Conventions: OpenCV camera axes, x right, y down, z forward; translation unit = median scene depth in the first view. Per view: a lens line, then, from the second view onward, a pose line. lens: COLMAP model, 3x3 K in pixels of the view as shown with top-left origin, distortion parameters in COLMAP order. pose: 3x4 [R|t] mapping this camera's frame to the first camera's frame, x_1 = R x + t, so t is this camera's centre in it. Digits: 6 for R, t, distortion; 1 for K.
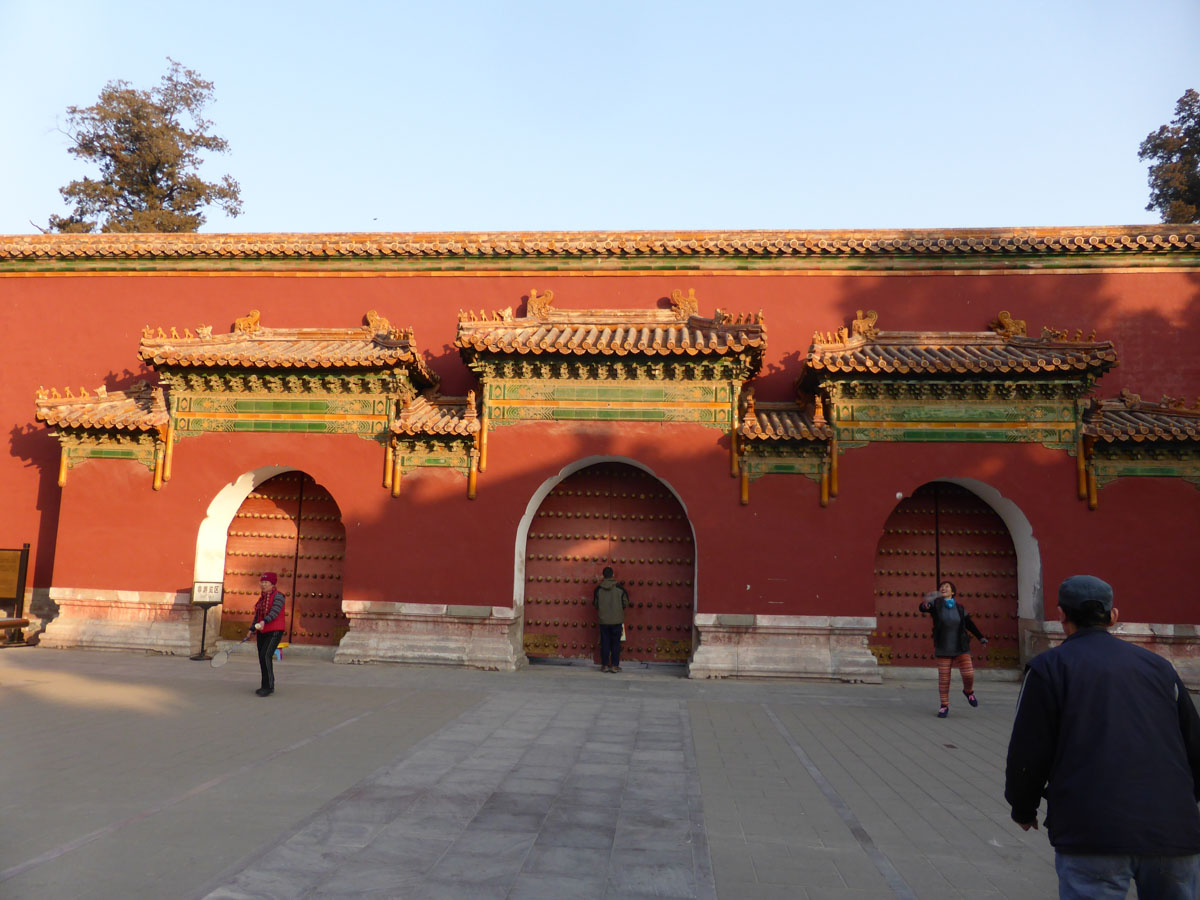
lens RADIAL K [[863.8, 0, 598.4], [0, 863.8, 460.9], [0, 0, 1]] dist [-0.052580, 0.021579]
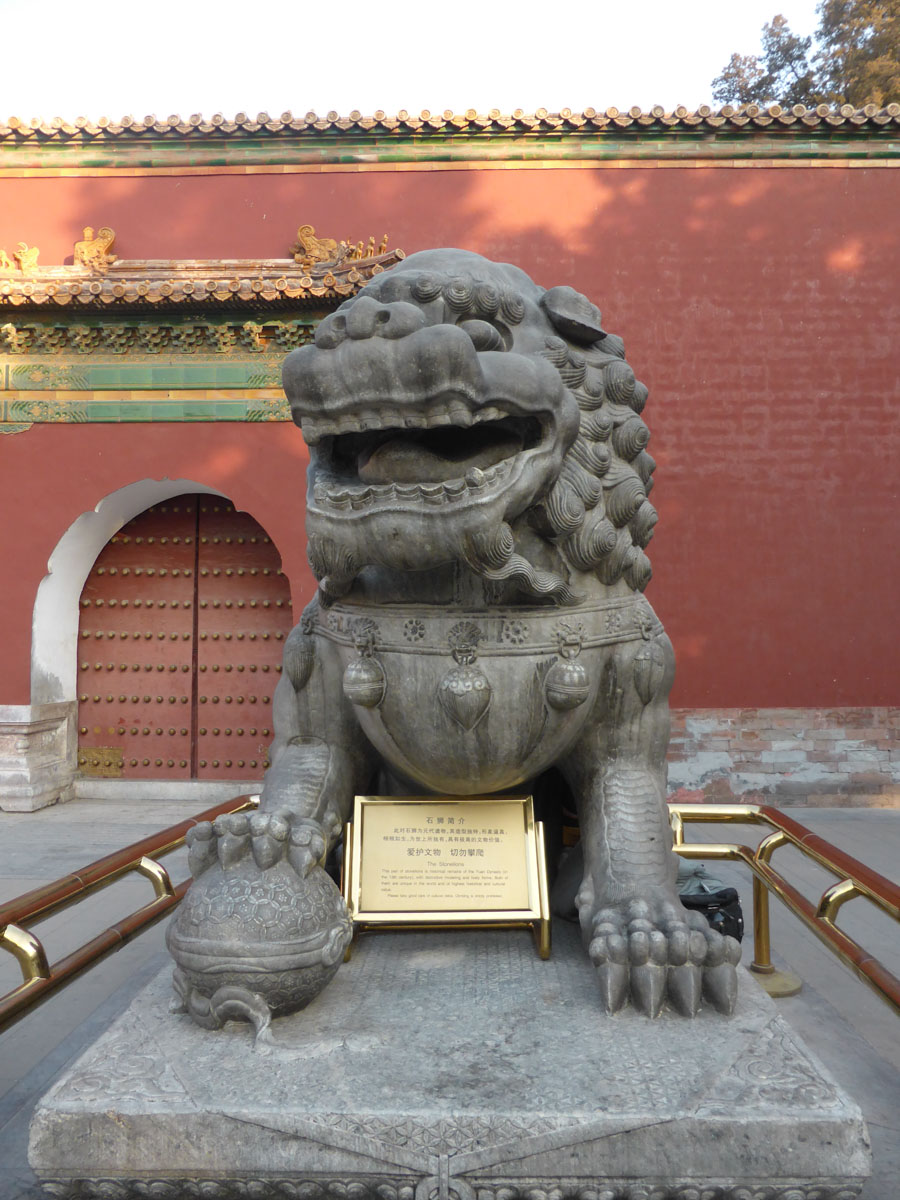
lens RADIAL K [[863.8, 0, 462.8], [0, 863.8, 604.5], [0, 0, 1]] dist [-0.052580, 0.021579]
pose [[0.996407, -0.012064, 0.083833, 0.542285], [0.005516, 0.996946, 0.077897, 0.058388], [-0.084516, -0.077154, 0.993431, 0.339065]]
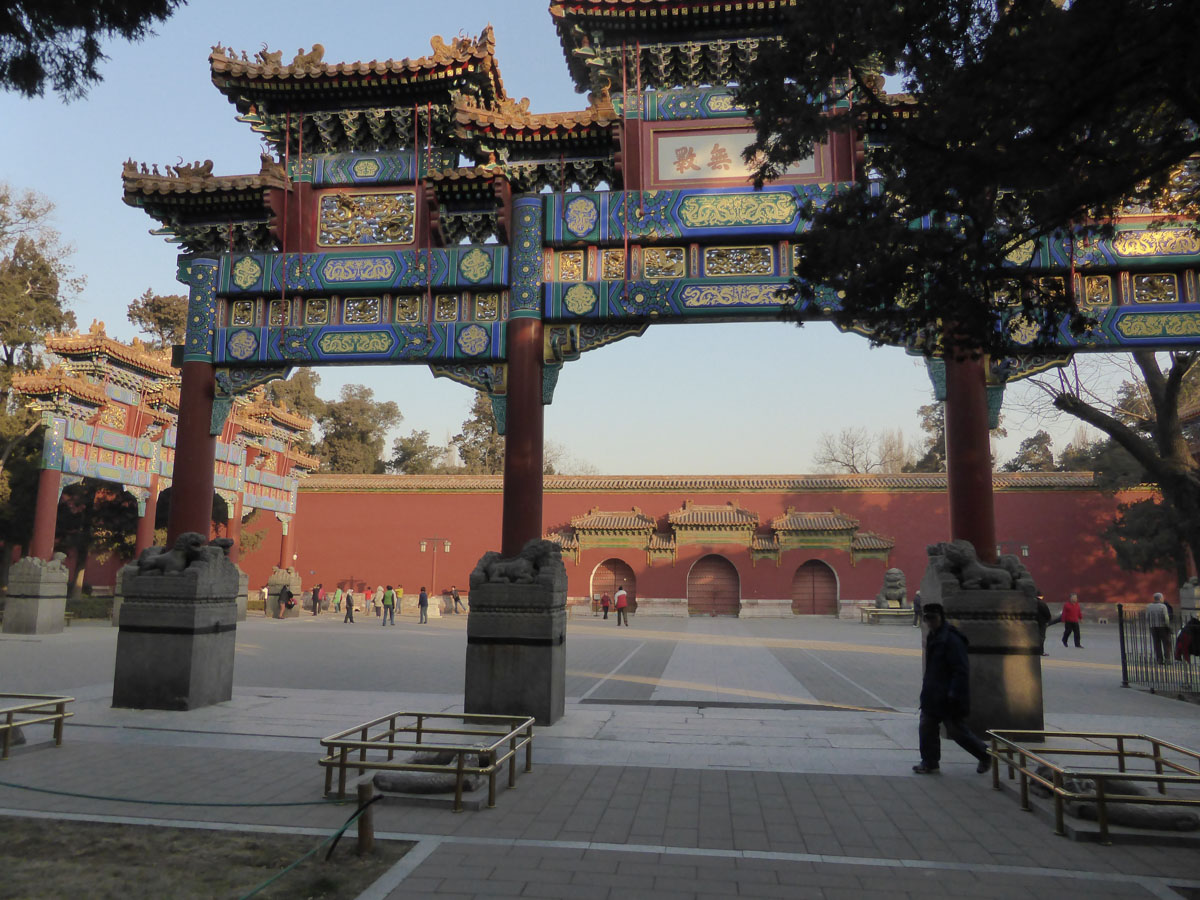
lens RADIAL K [[863.8, 0, 594.4], [0, 863.8, 455.4], [0, 0, 1]] dist [-0.052580, 0.021579]
pose [[0.999447, -0.020403, -0.026263, -0.355232], [0.020044, 0.999703, -0.013867, -0.349599], [0.026538, 0.013333, 0.999559, -2.372256]]
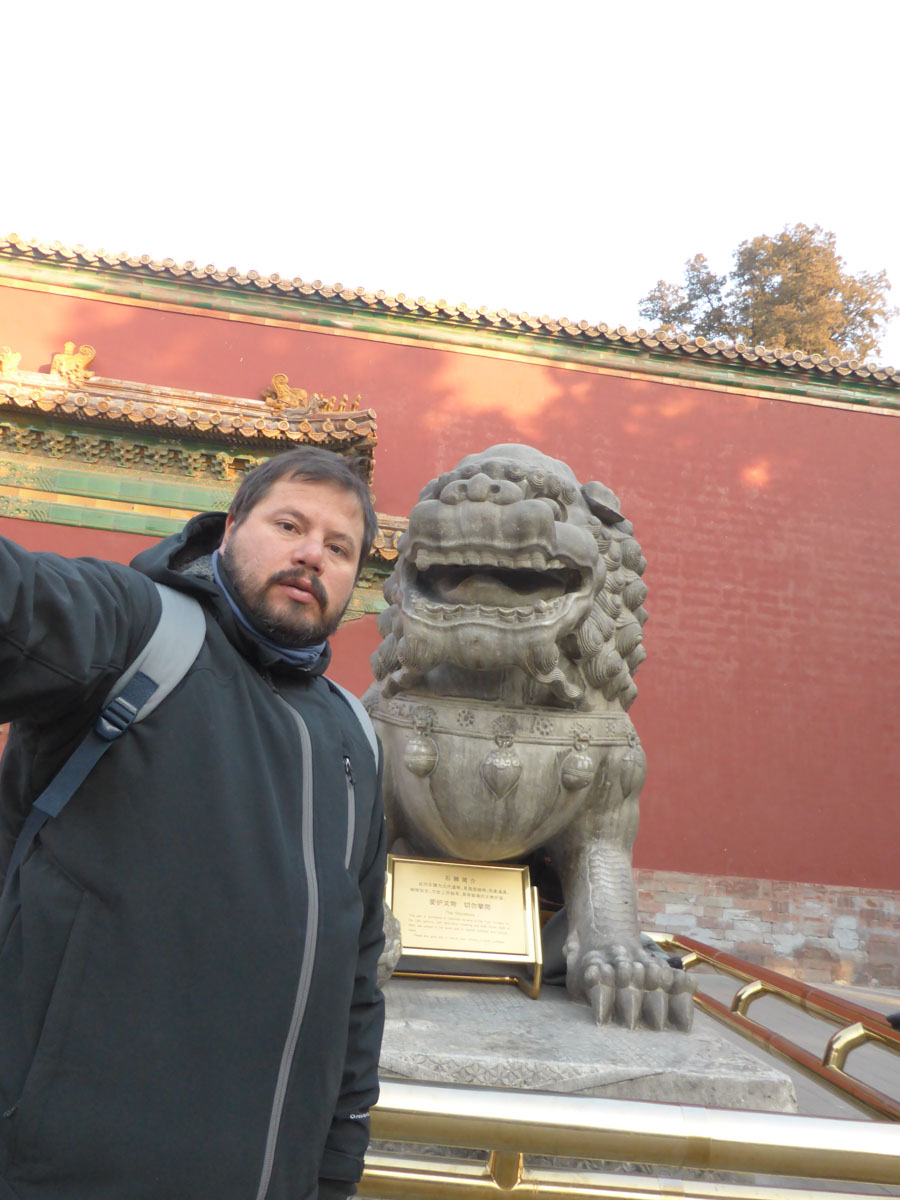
lens RADIAL K [[906.8, 0, 458.1], [0, 906.8, 603.1], [0, 0, 1]] dist [-0.051475, 0.020908]
pose [[0.970431, 0.126650, 0.205483, 0.494901], [-0.105702, 0.988301, -0.109948, 0.072817], [-0.217004, 0.084978, 0.972465, 0.281233]]
